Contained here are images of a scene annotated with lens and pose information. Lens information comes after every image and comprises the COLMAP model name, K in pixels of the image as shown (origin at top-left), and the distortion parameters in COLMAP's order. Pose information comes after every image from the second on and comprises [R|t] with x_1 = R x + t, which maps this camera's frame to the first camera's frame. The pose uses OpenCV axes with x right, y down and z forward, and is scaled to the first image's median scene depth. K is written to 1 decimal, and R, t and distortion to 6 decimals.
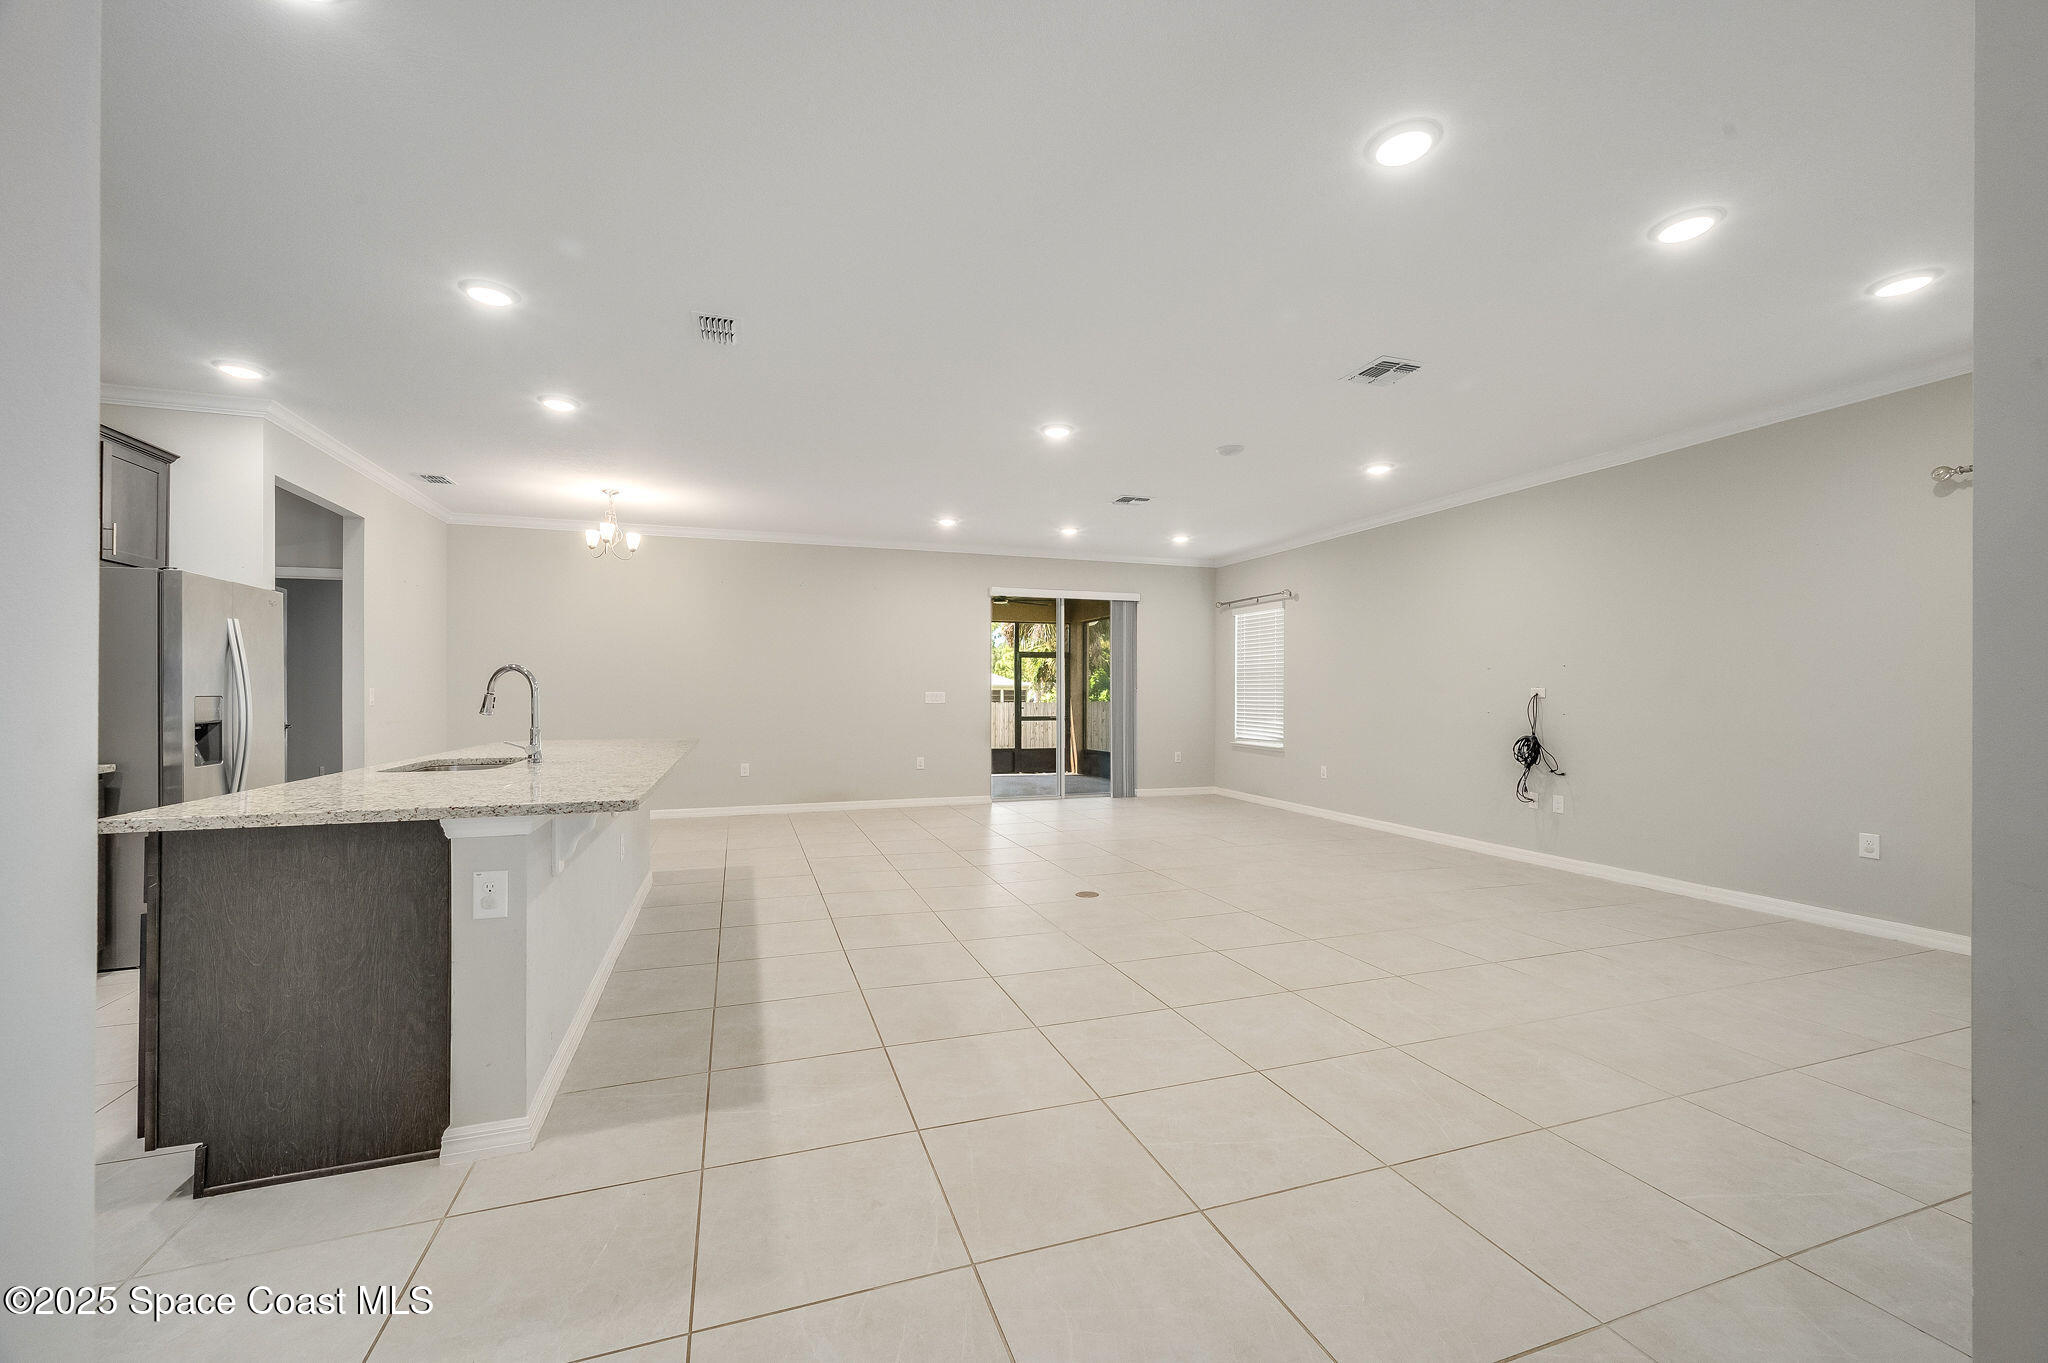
lens RADIAL K [[813.5, 0, 1055.5], [0, 813.5, 689.1], [0, 0, 1]] dist [0.000960, -0.000399]
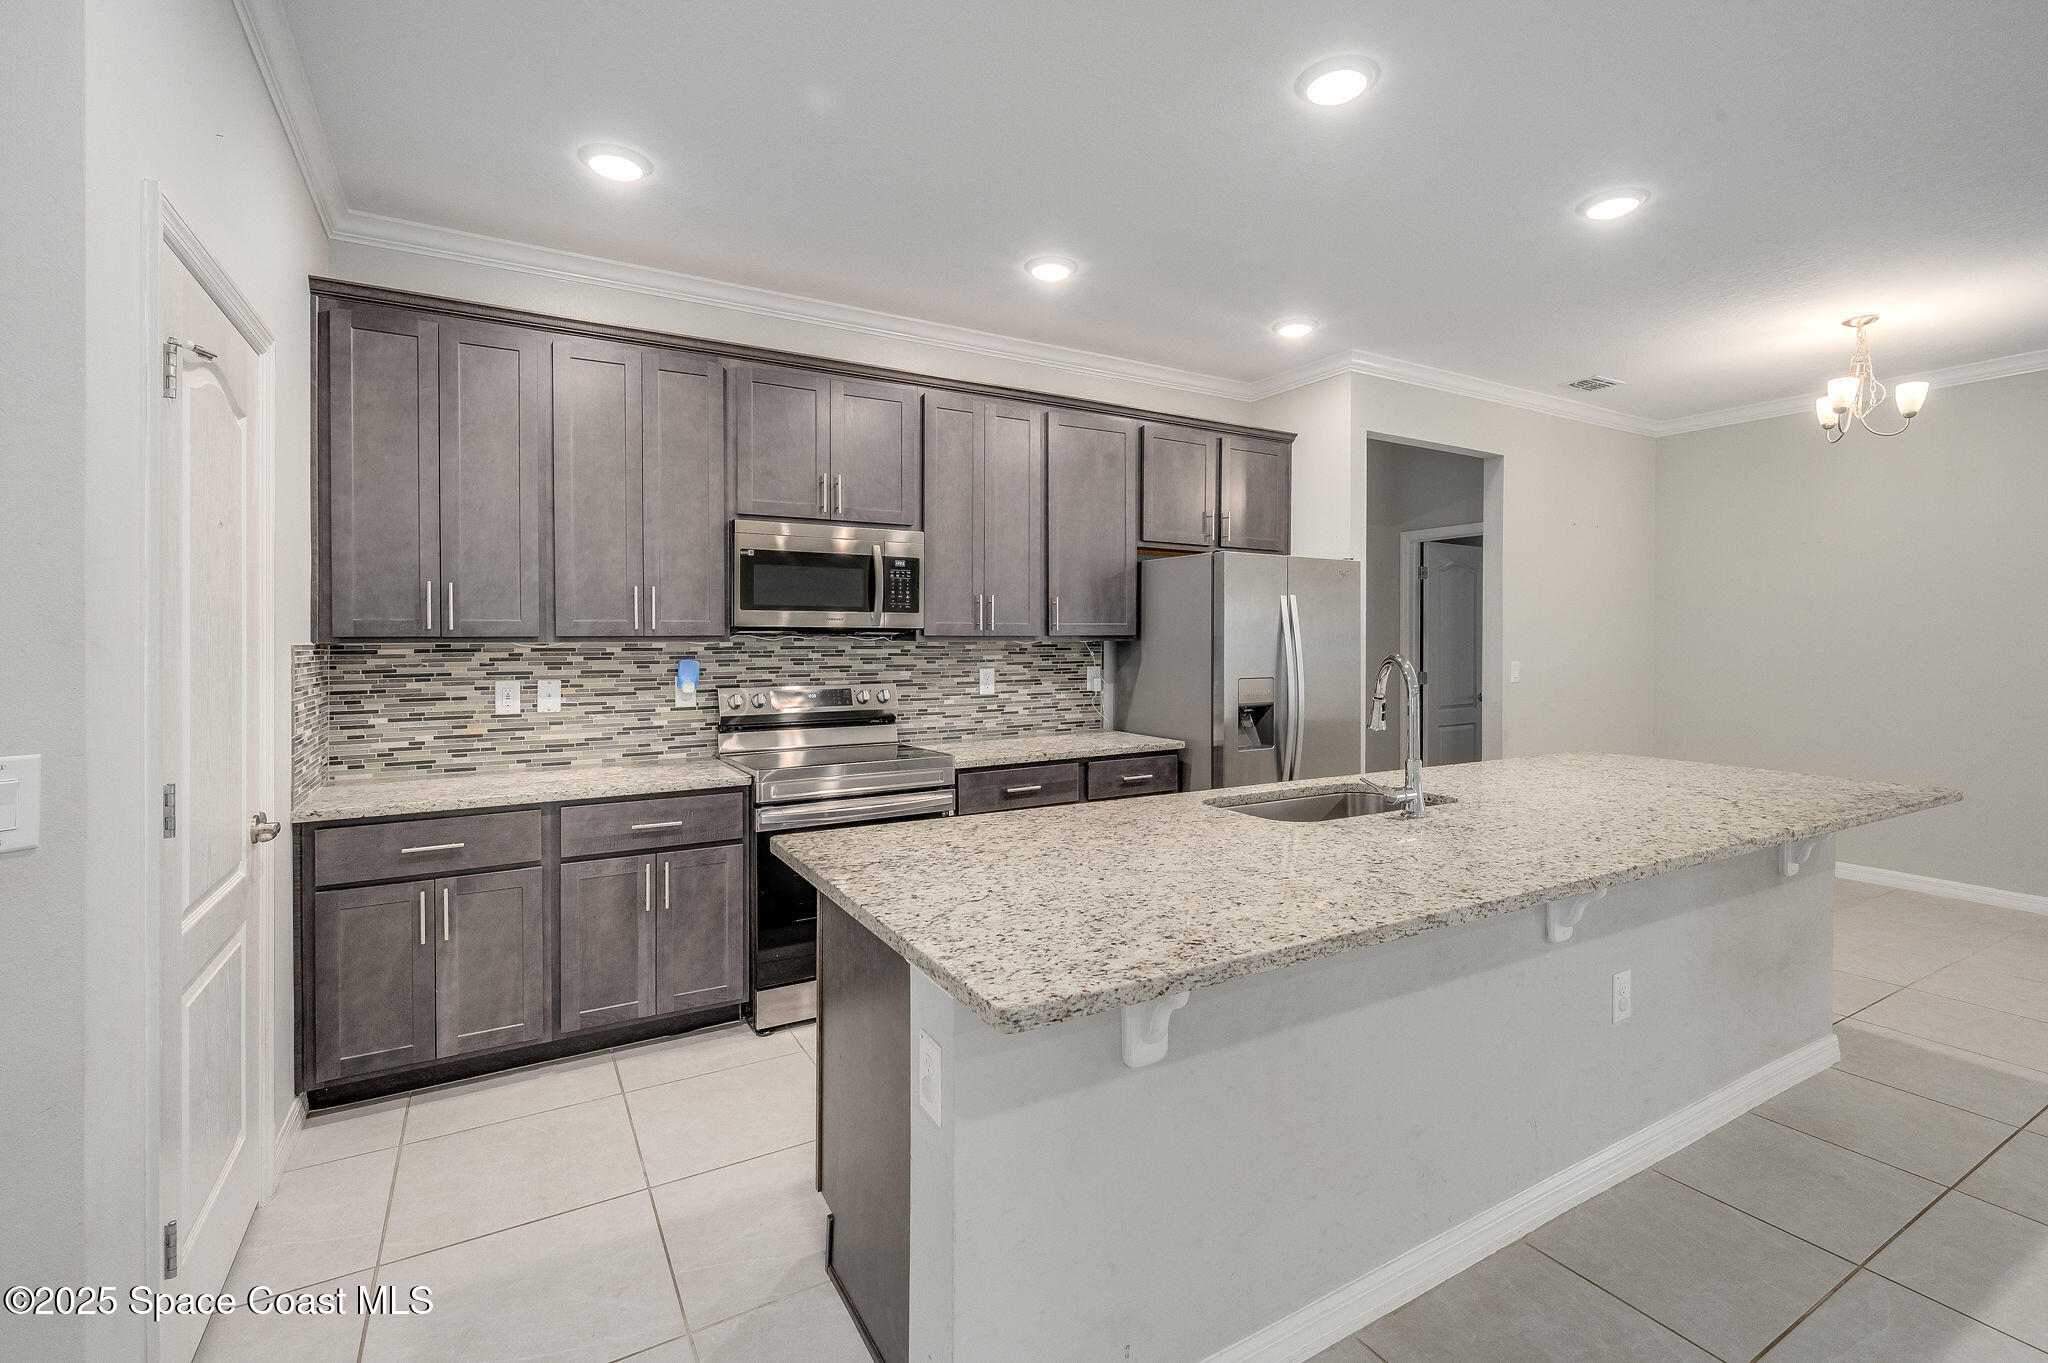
lens RADIAL K [[917.7, 0, 1017.5], [0, 917.7, 637.9], [0, 0, 1]] dist [0.003974, 0.000246]
pose [[0.160467, -0.000061, -0.987041, -0.004017], [0.002022, 0.999998, 0.000267, -0.017468], [0.987039, -0.002039, 0.160467, 0.245582]]
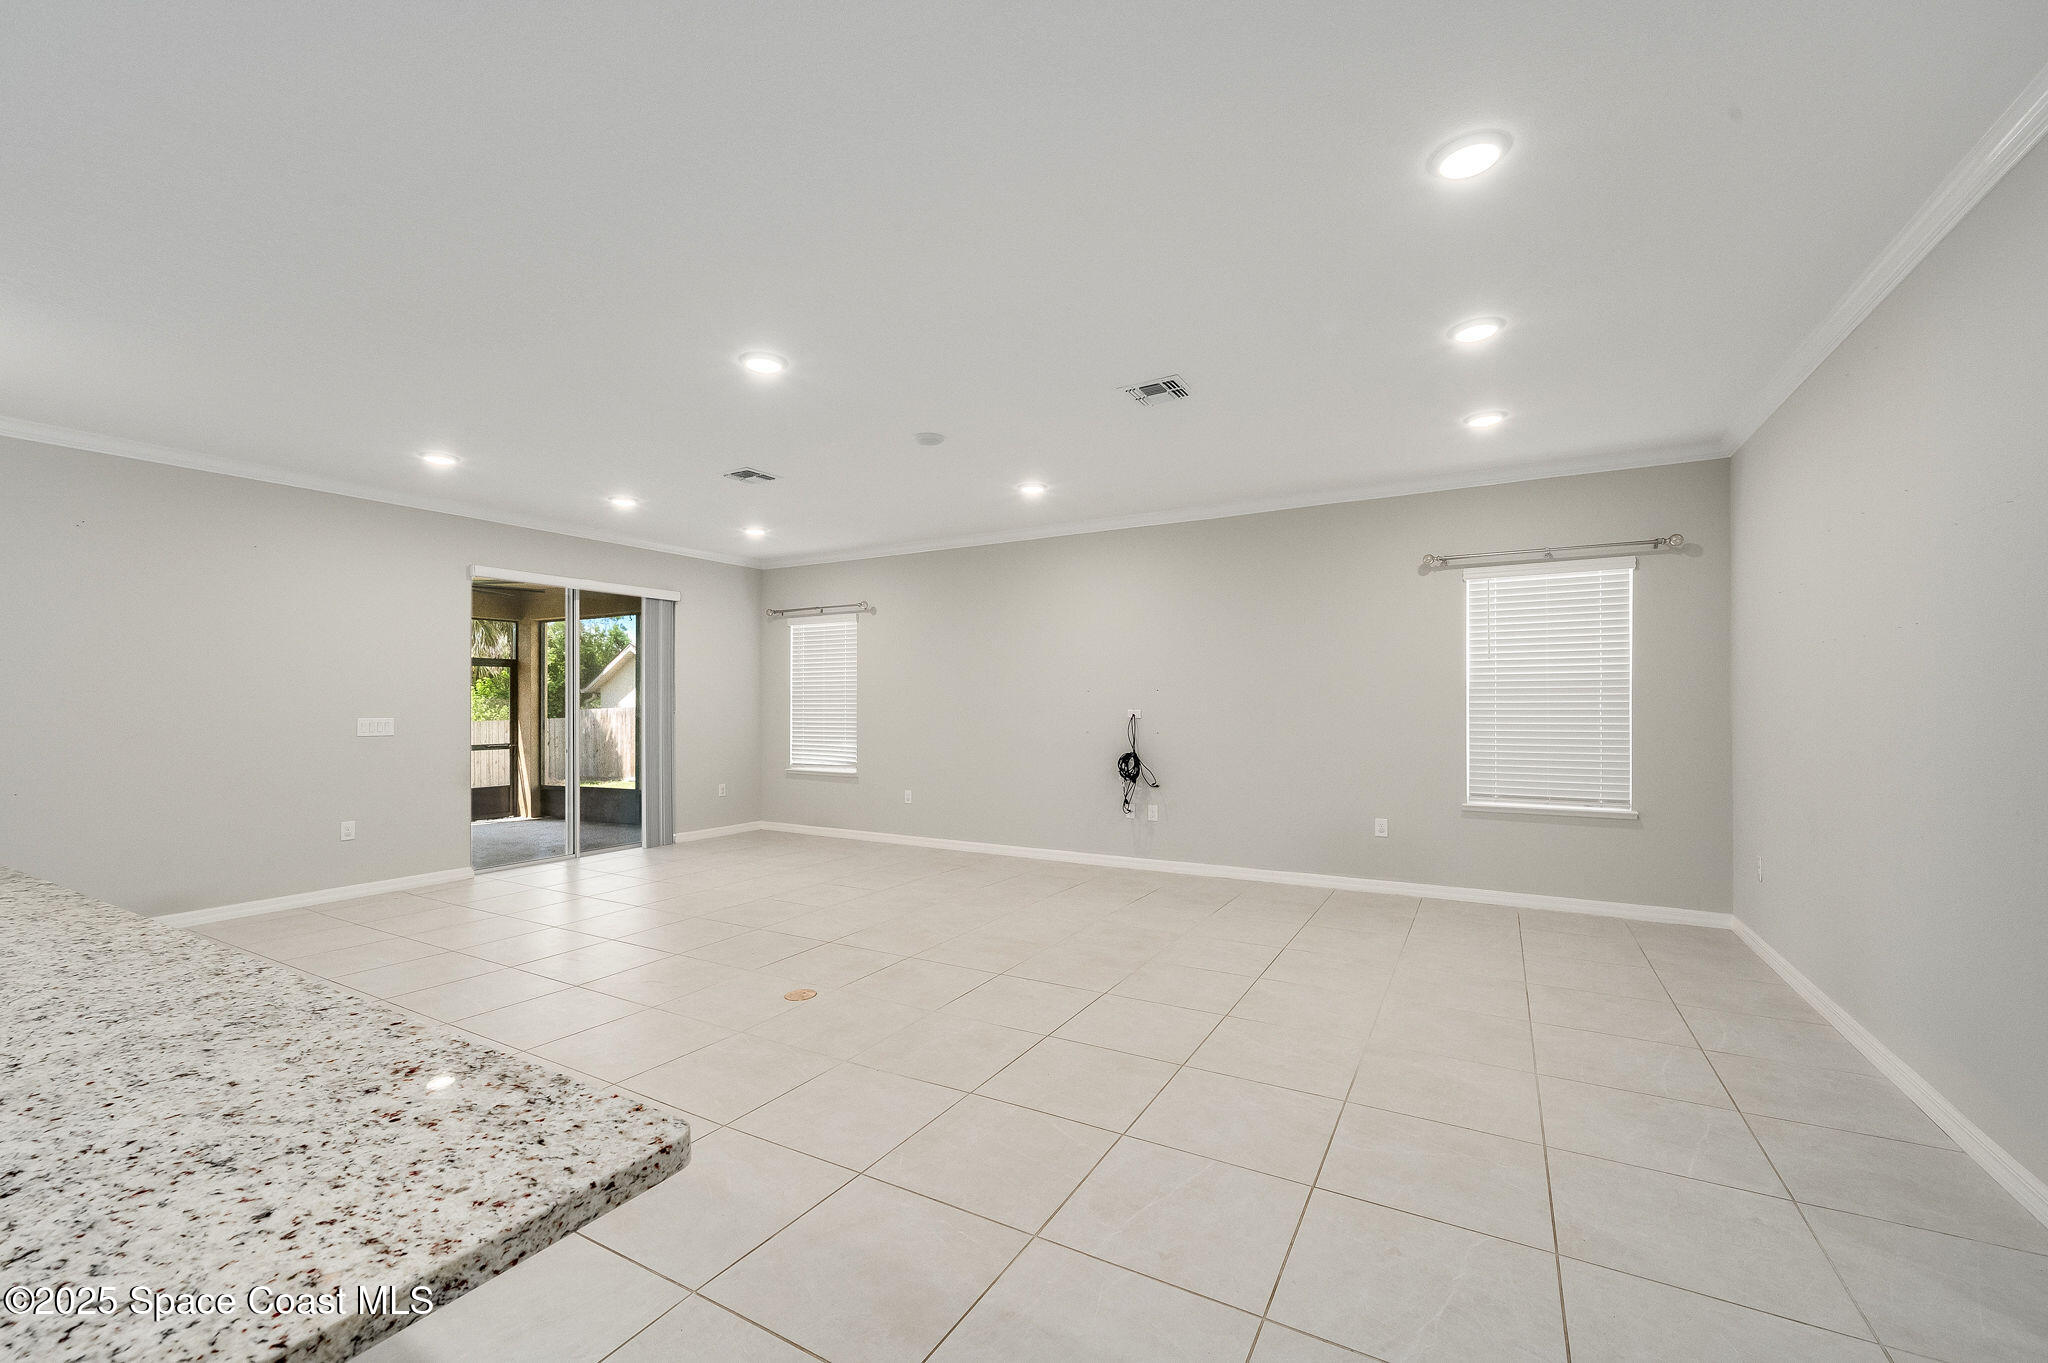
lens RADIAL K [[813.5, 0, 1032.0], [0, 813.5, 694.5], [0, 0, 1]] dist [0.000960, -0.000399]
pose [[0.766858, 0.003905, 0.641805, -0.164809], [0.000472, 0.999978, -0.006648, -0.010683], [-0.641817, 0.005401, 0.766839, 0.171849]]
